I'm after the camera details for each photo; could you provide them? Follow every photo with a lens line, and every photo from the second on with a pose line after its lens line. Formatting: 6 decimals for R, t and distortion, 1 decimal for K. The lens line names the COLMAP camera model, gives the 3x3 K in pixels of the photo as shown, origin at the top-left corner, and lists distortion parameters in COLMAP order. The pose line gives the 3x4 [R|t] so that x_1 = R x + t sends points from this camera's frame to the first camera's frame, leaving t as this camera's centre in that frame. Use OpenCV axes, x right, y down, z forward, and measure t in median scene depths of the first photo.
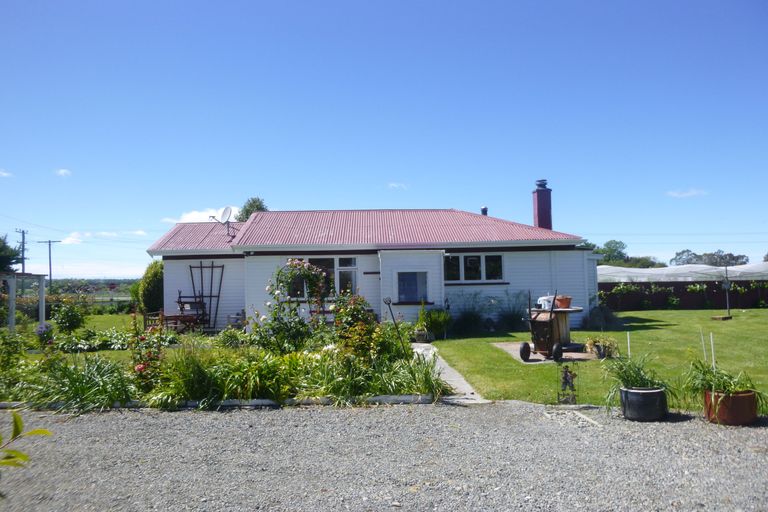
lens RADIAL K [[539.5, 0, 384.0], [0, 539.5, 256.0], [0, 0, 1]] dist [-0.034895, -0.001152]
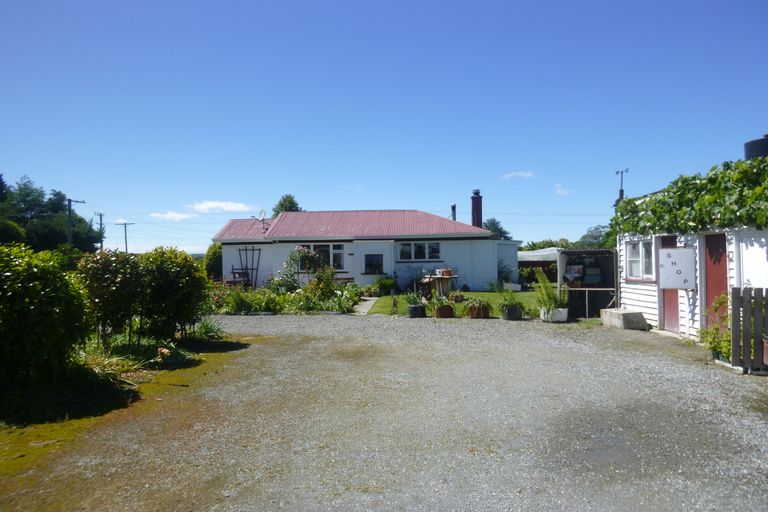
lens RADIAL K [[539.5, 0, 384.0], [0, 539.5, 256.0], [0, 0, 1]] dist [-0.034895, -0.001152]
pose [[0.996191, 0.004537, -0.087081, 0.196199], [-0.000664, 0.999011, 0.044461, -0.032118], [0.087197, -0.044233, 0.995209, -0.522922]]
